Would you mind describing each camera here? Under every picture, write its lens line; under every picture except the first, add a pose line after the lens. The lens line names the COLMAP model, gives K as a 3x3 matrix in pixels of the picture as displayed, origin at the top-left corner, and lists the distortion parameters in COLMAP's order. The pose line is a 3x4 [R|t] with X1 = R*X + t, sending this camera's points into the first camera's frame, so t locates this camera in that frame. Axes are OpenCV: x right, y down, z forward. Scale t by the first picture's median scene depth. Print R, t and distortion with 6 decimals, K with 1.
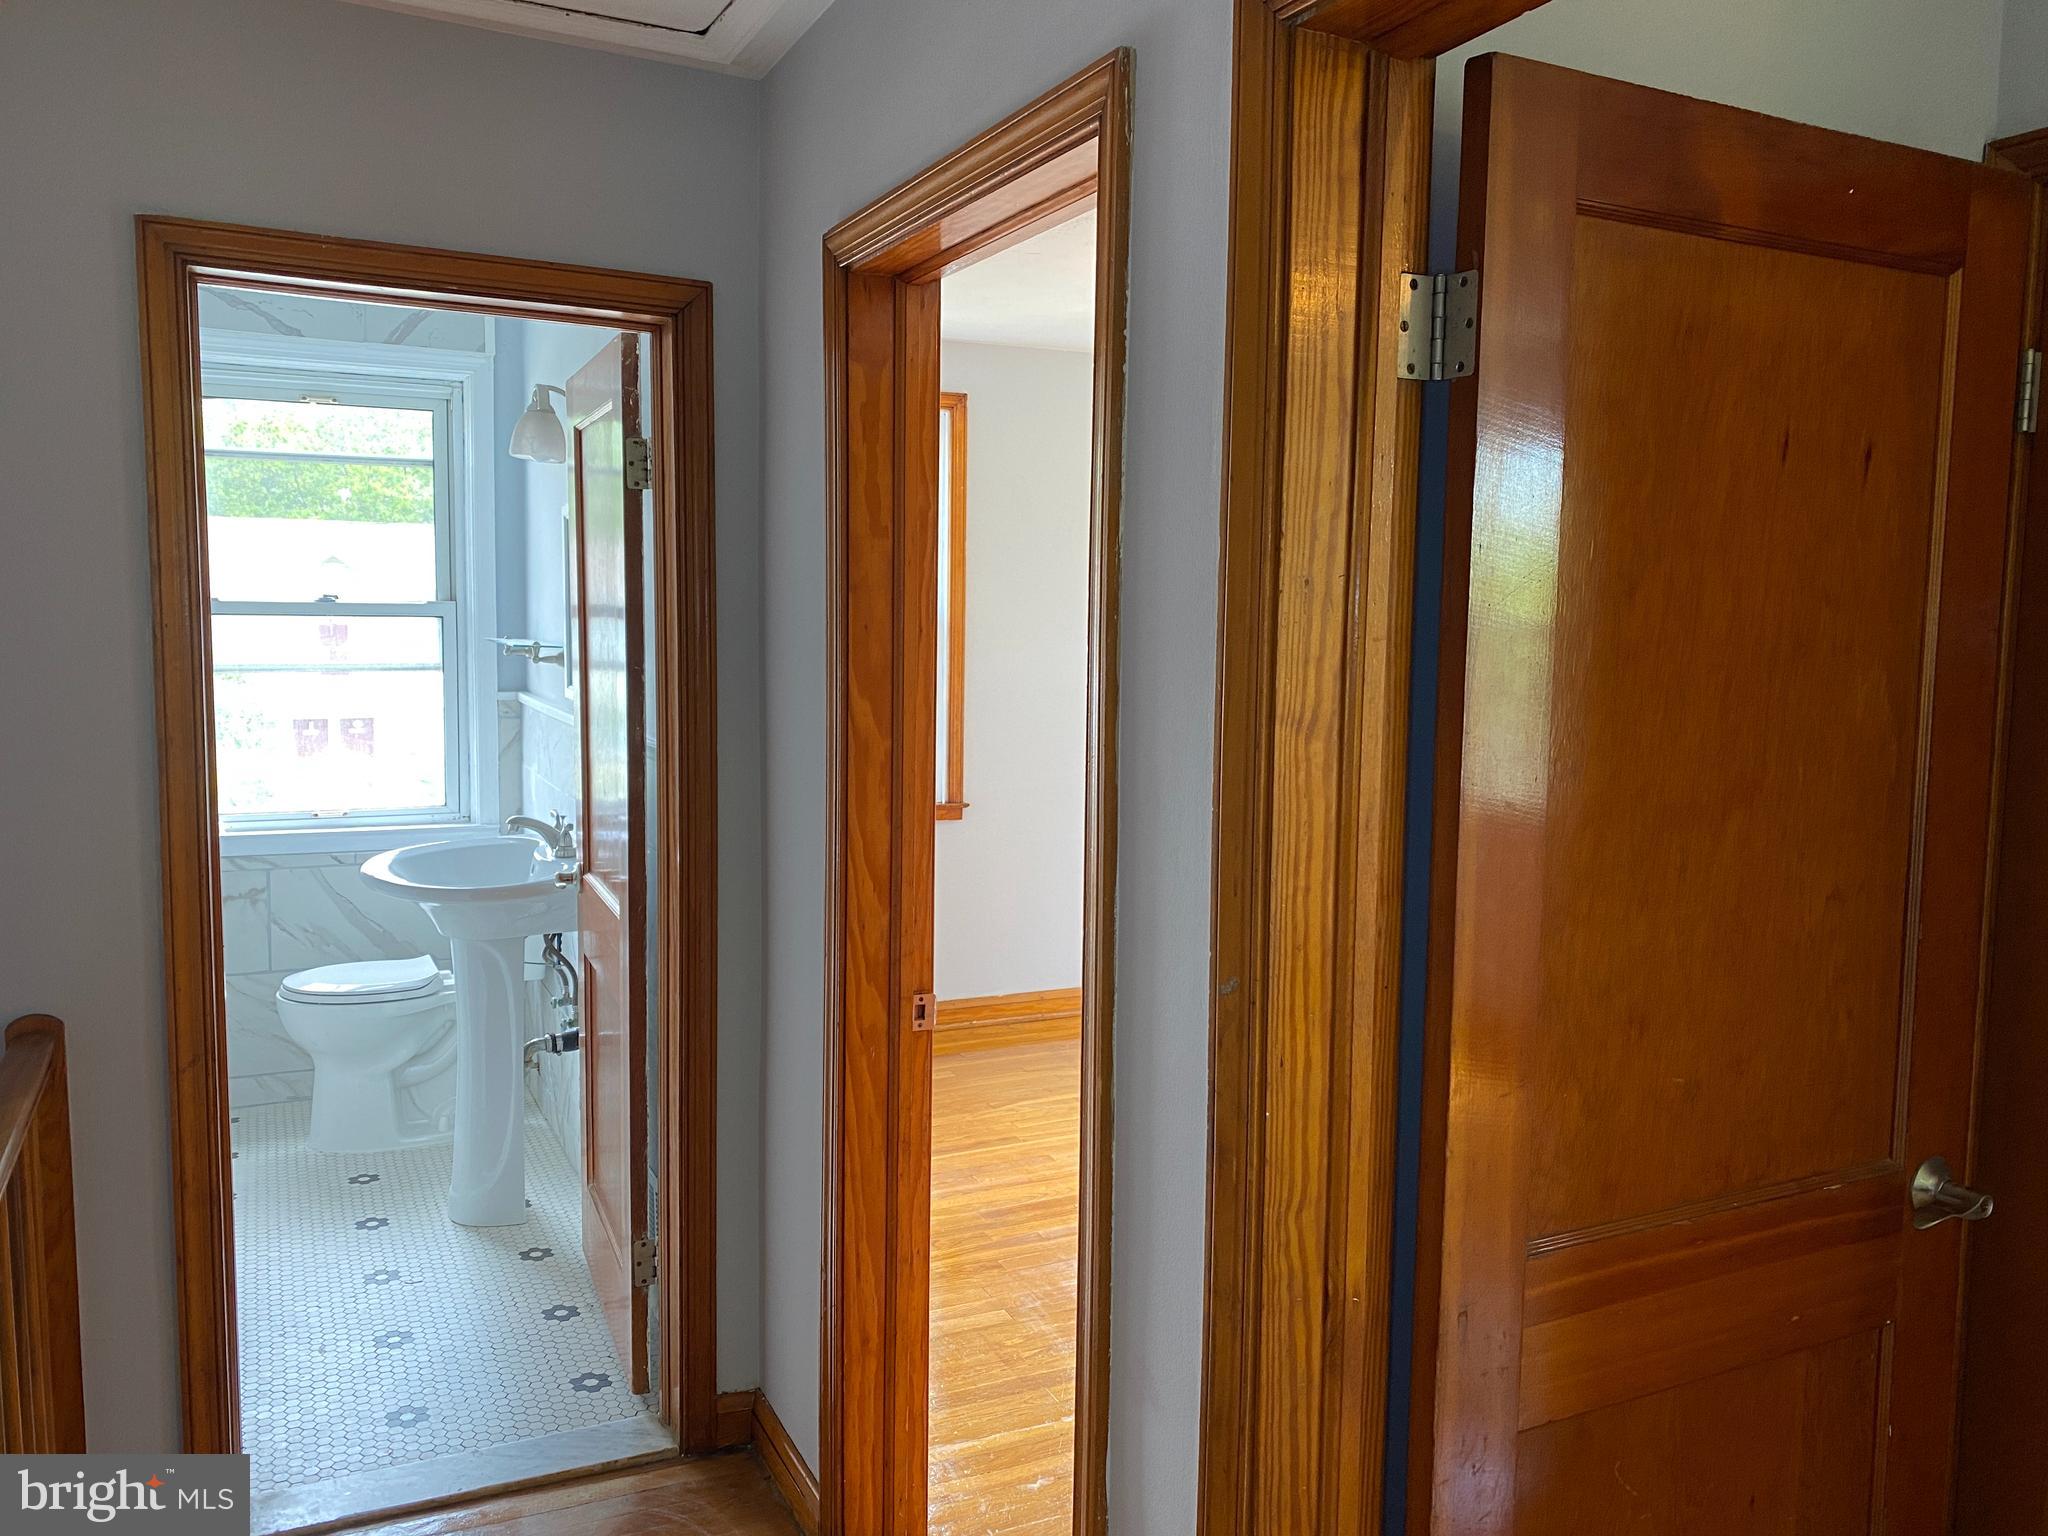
lens RADIAL K [[1570.2, 0, 1016.4], [0, 1570.2, 754.1], [0, 0, 1]] dist [0.011901, -0.021224]
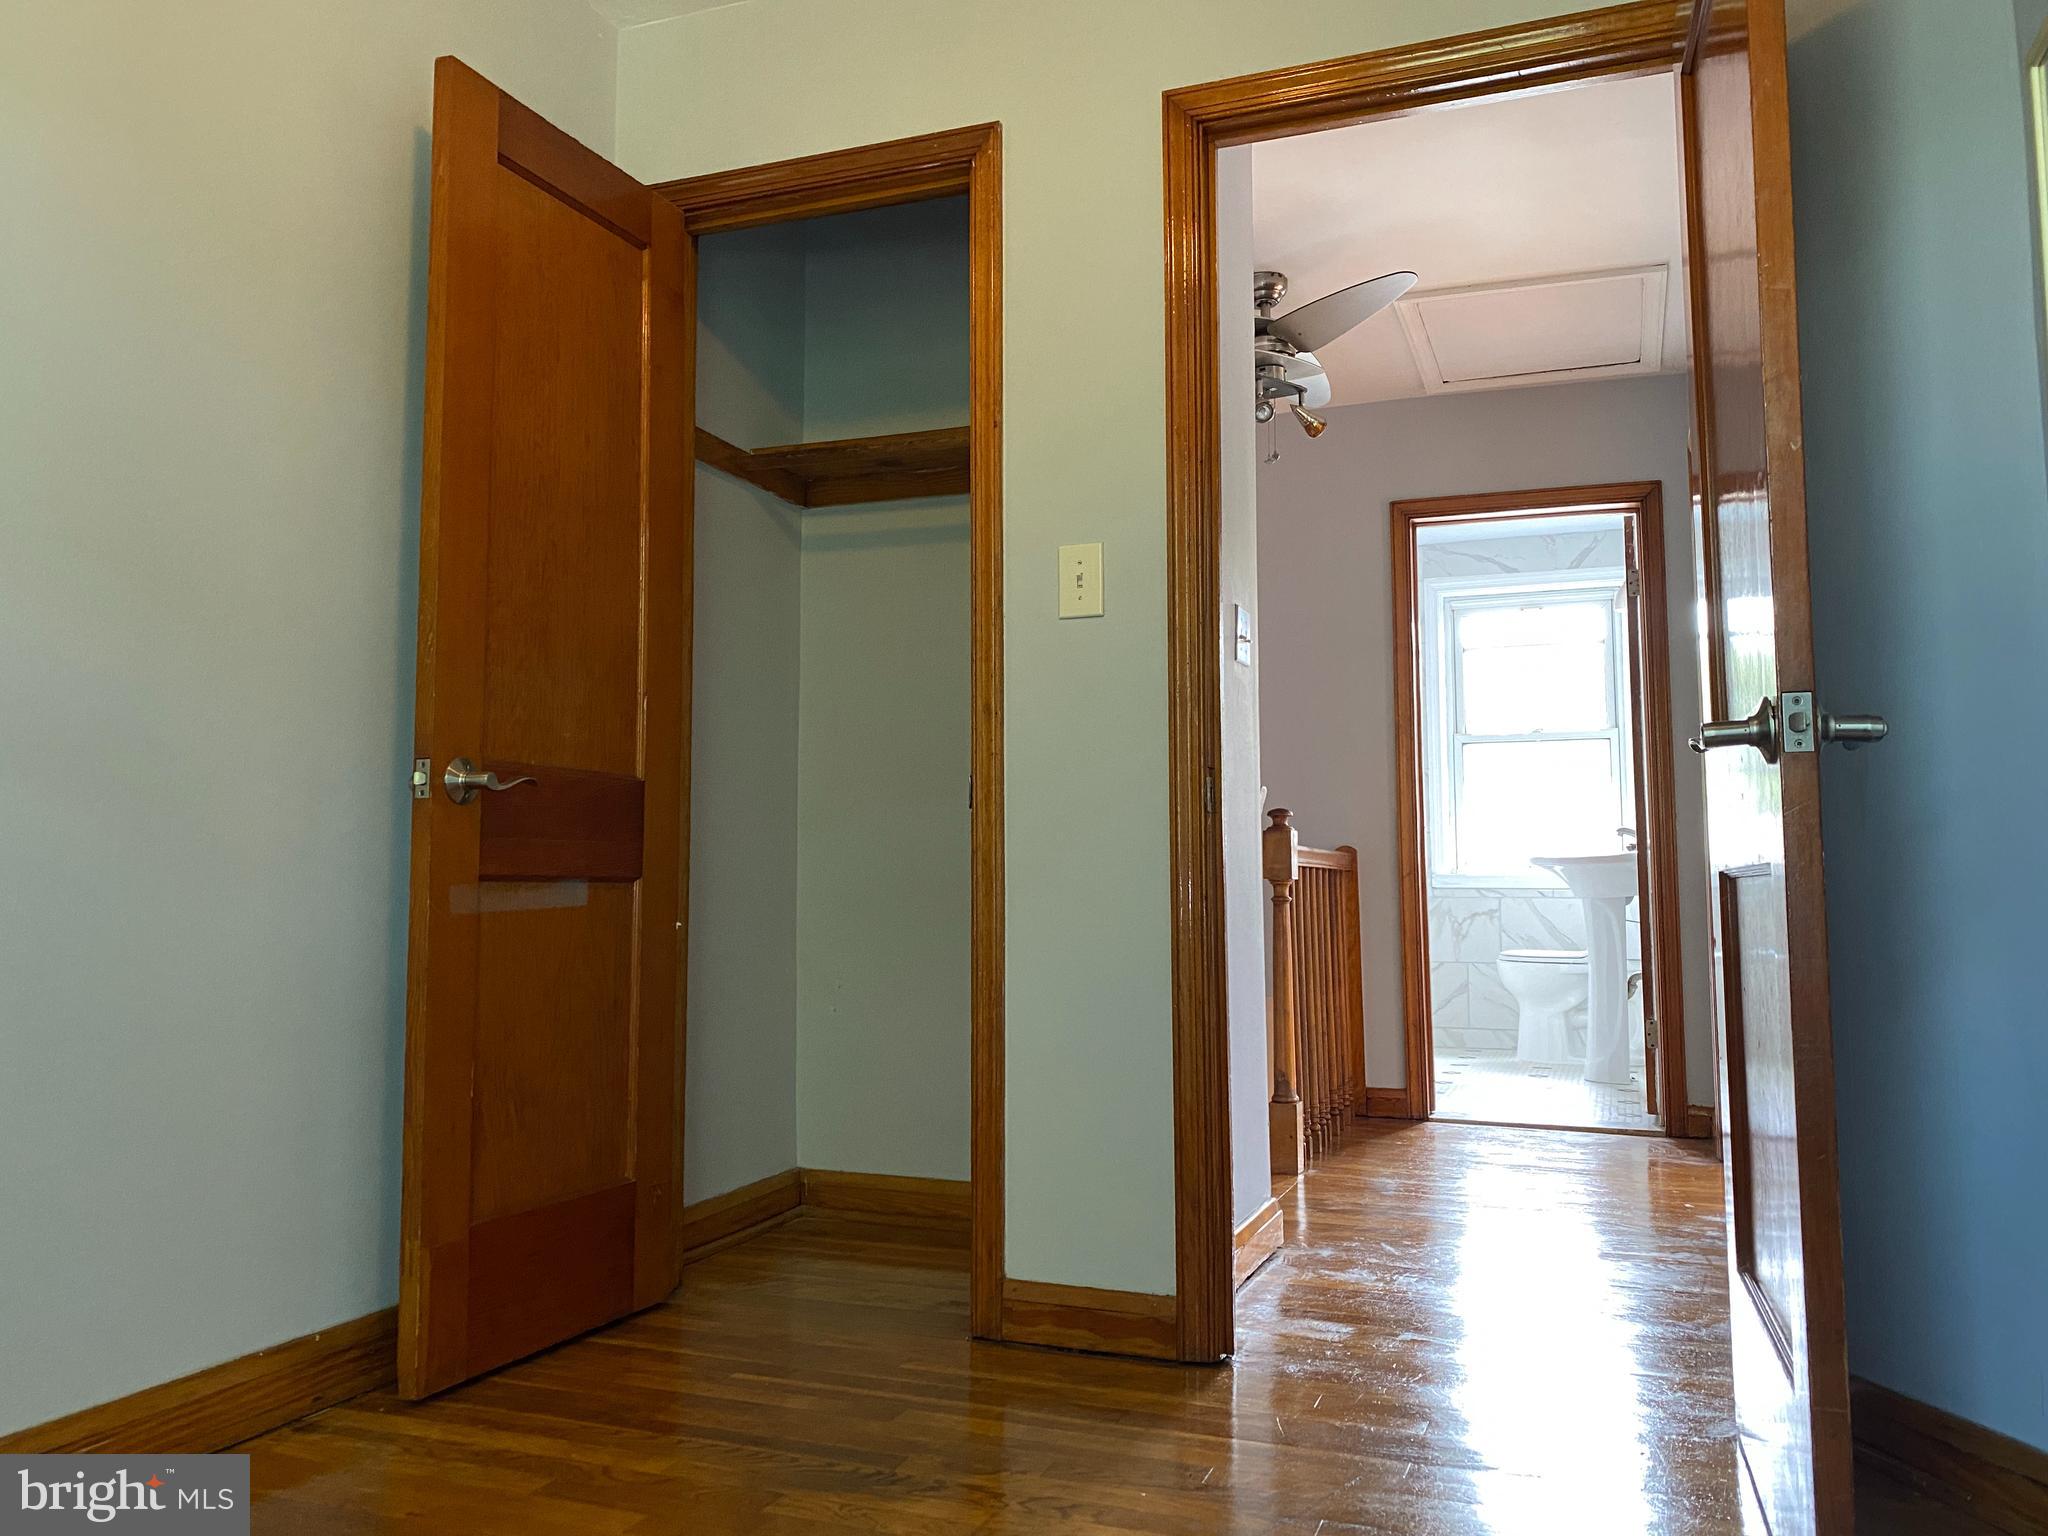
lens RADIAL K [[1570.2, 0, 1025.6], [0, 1570.2, 759.7], [0, 0, 1]] dist [0.011901, -0.021224]
pose [[0.688689, -0.081273, -0.720487, 0.588394], [-0.053287, 0.985337, -0.162084, 0.362498], [0.723096, 0.150018, 0.674260, -0.743157]]
